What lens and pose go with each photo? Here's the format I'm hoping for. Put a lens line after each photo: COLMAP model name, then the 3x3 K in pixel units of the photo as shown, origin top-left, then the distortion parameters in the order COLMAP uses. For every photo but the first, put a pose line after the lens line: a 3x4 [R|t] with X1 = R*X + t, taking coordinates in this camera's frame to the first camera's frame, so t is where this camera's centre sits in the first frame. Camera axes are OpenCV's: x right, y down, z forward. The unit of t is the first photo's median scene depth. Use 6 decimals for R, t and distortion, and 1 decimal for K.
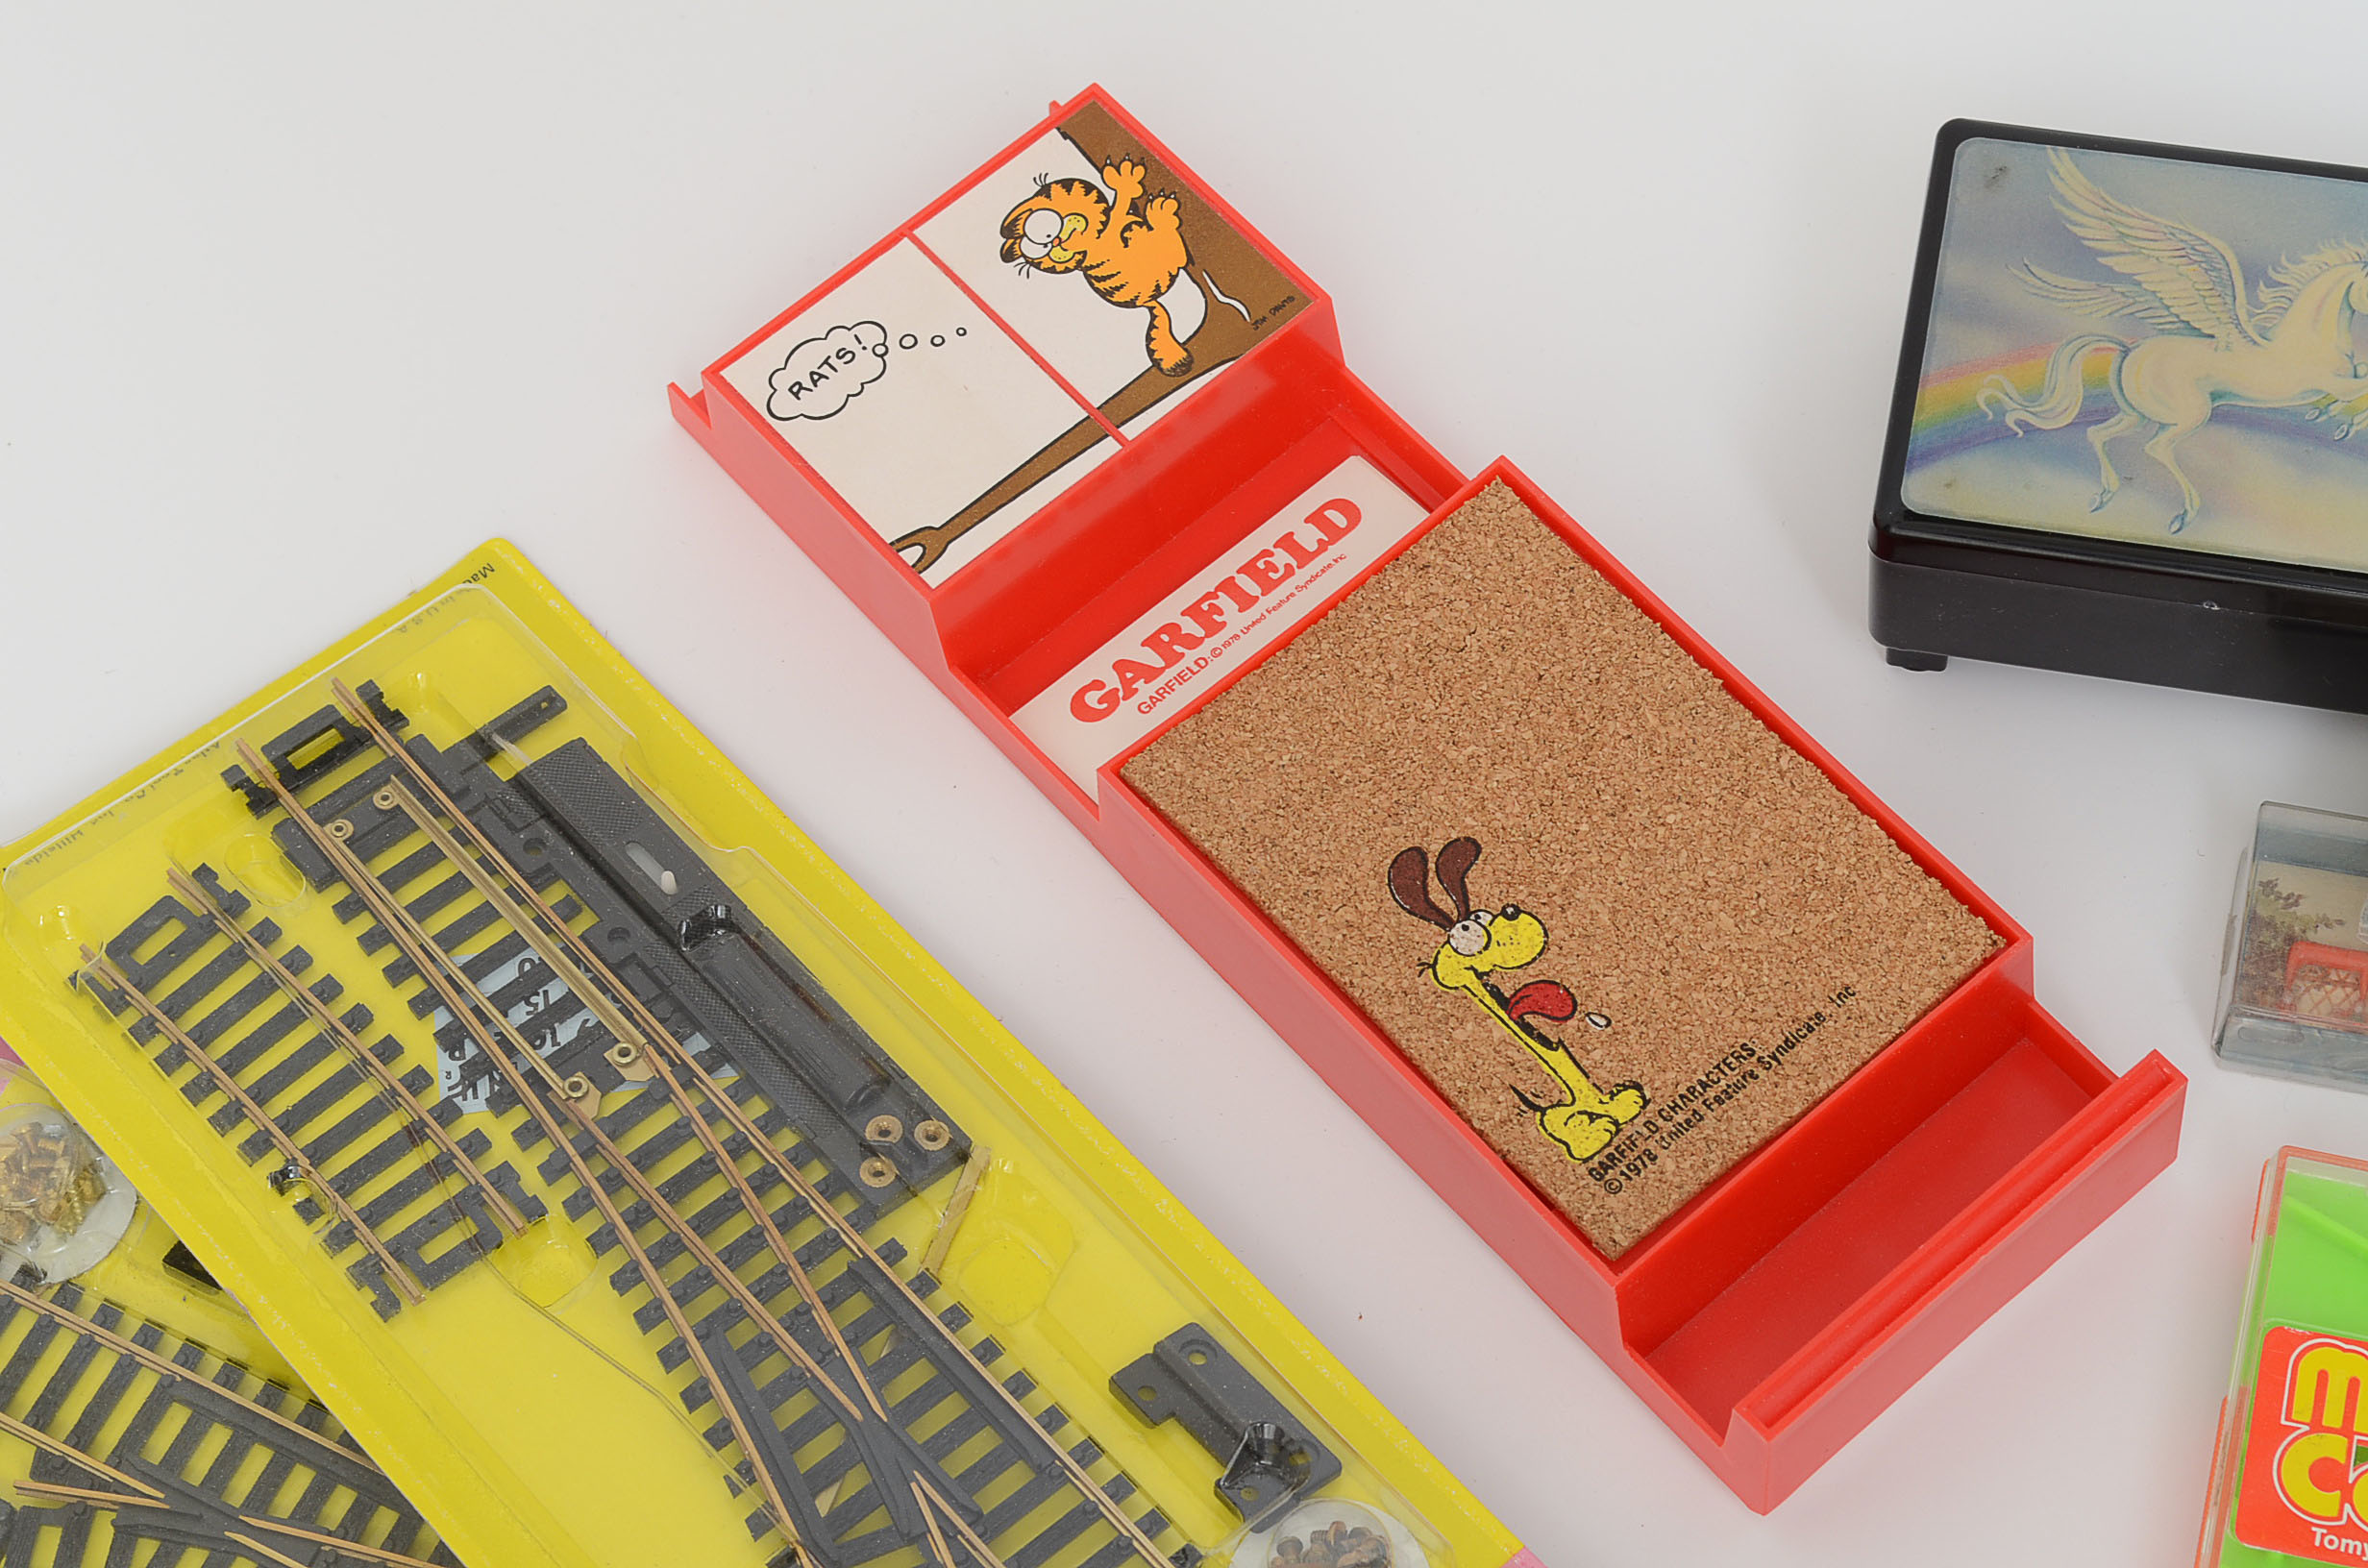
lens RADIAL K [[4965.5, 0, 1184.0], [0, 4965.5, 784.0], [0, 0, 1]] dist [0.014608, 0.105139]
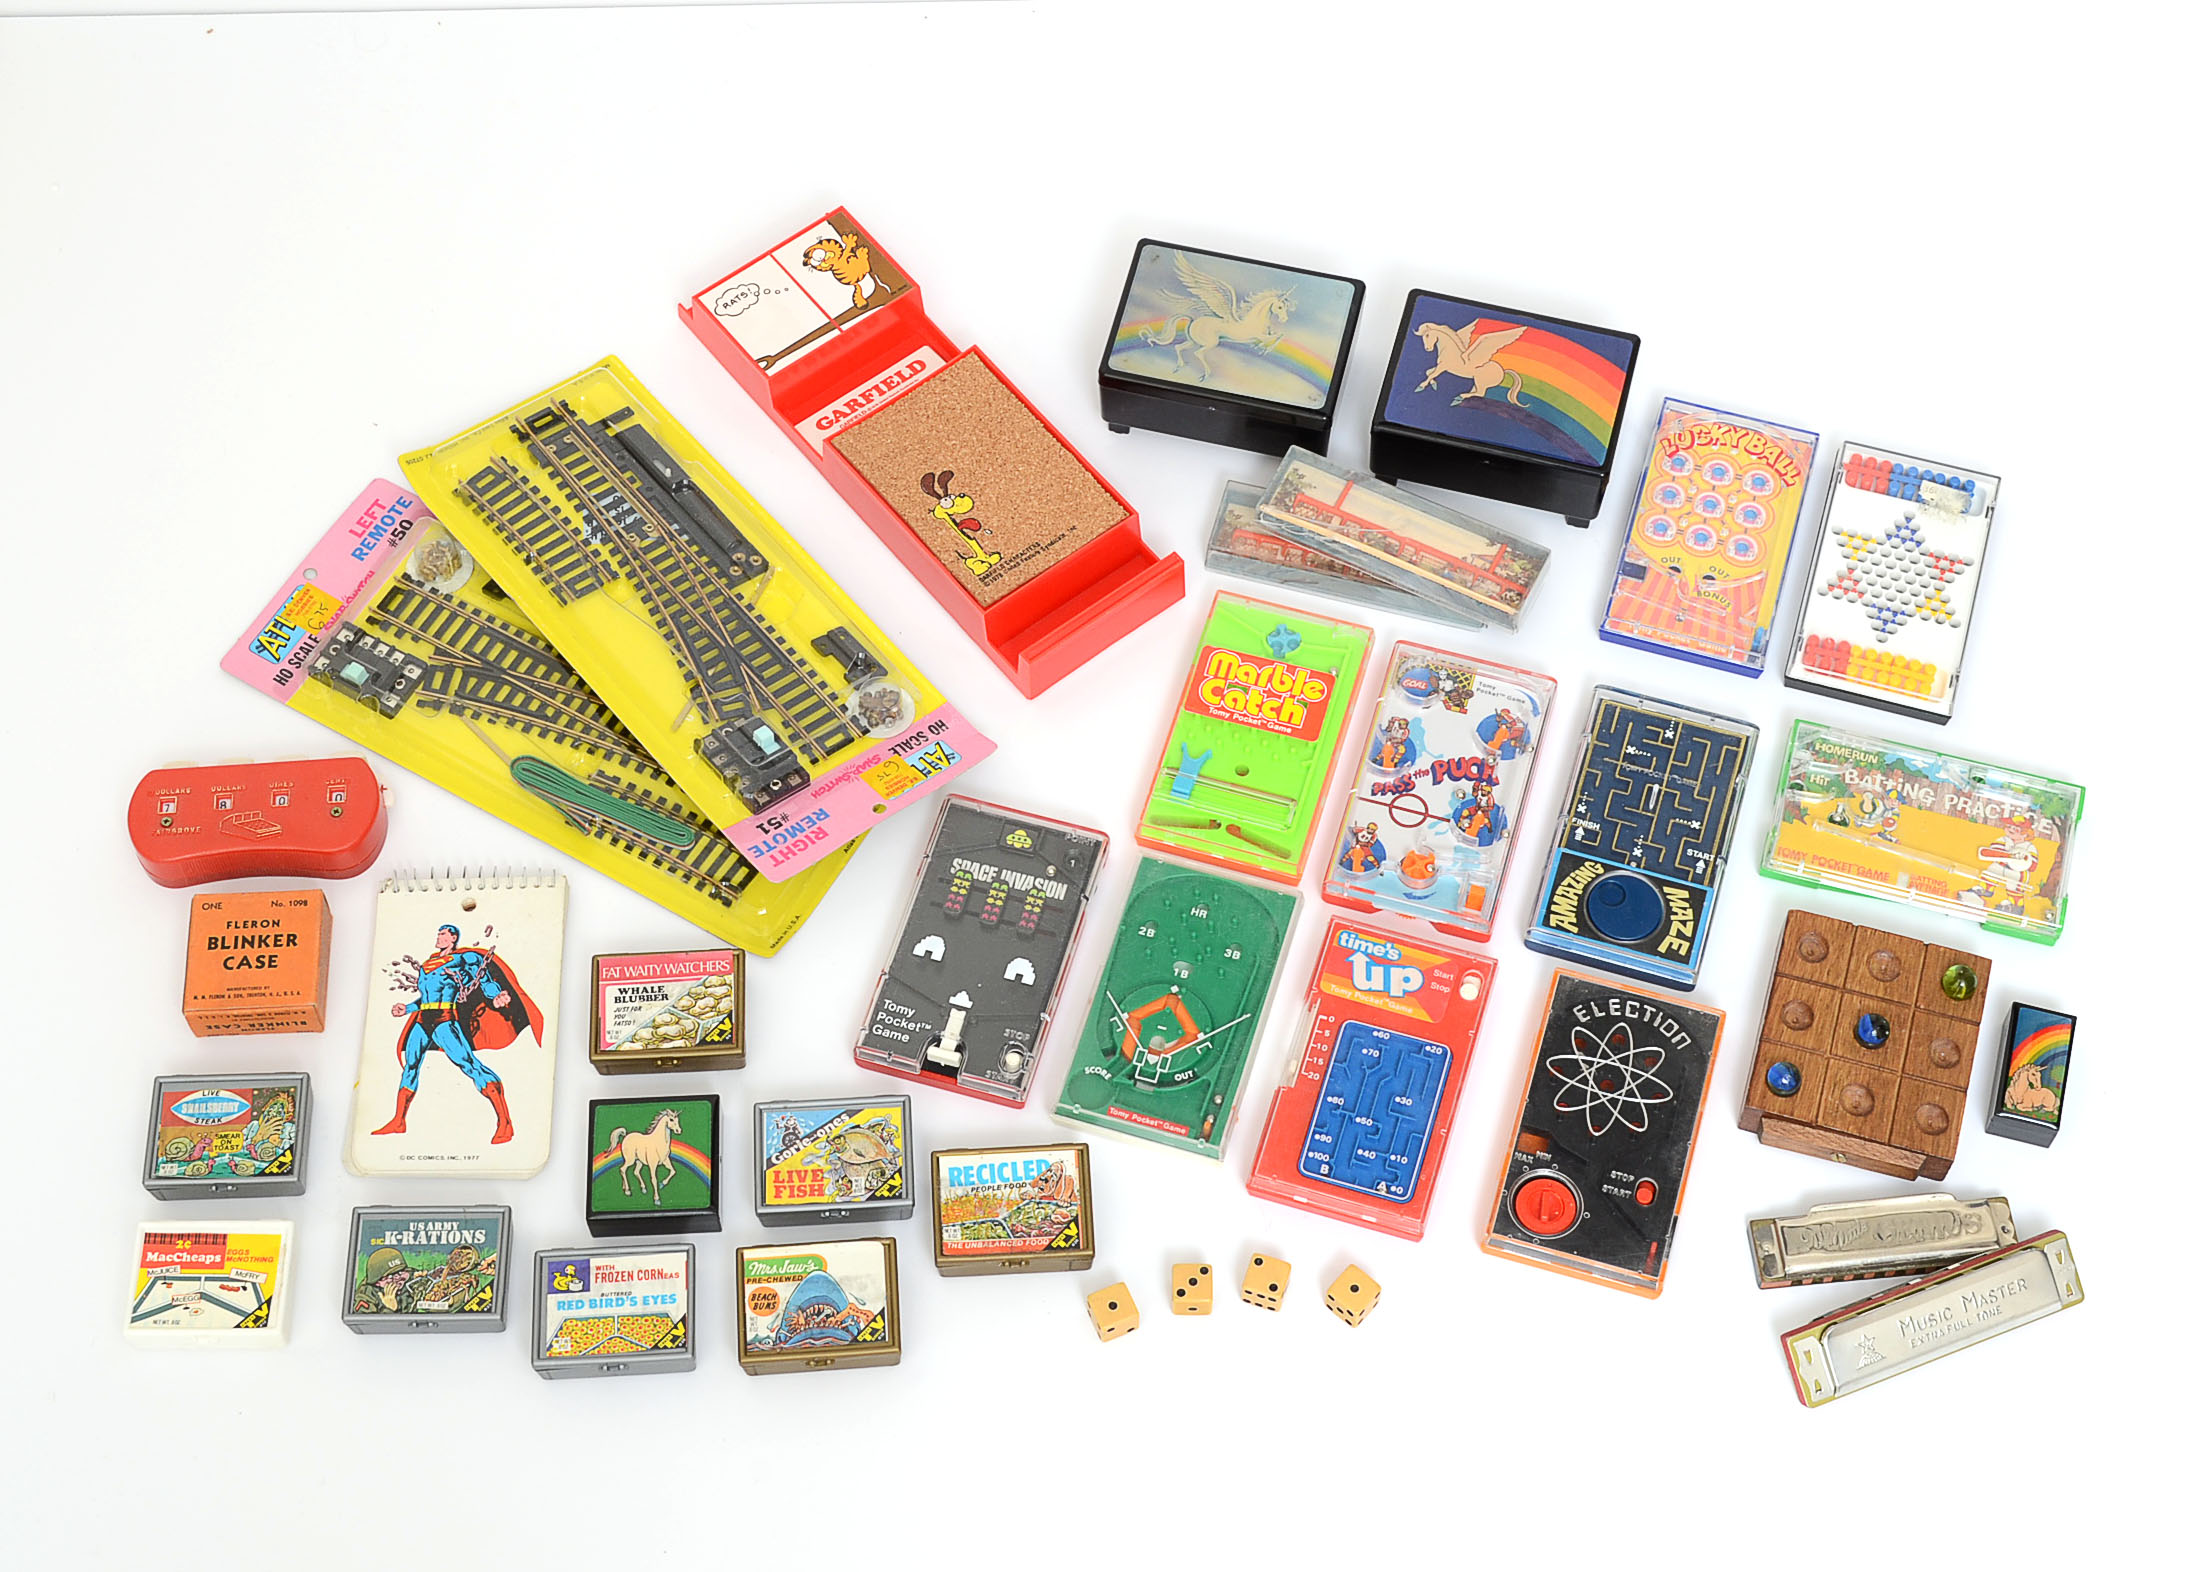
lens RADIAL K [[3498.8, 0, 1070.9], [0, 3498.8, 782.2], [0, 0, 1]] dist [-0.019157, -0.095094]
pose [[0.996966, 0.068903, 0.036208, 0.065629], [-0.068364, 0.997533, -0.015924, 0.216255], [-0.037216, 0.013400, 0.999217, -1.012209]]
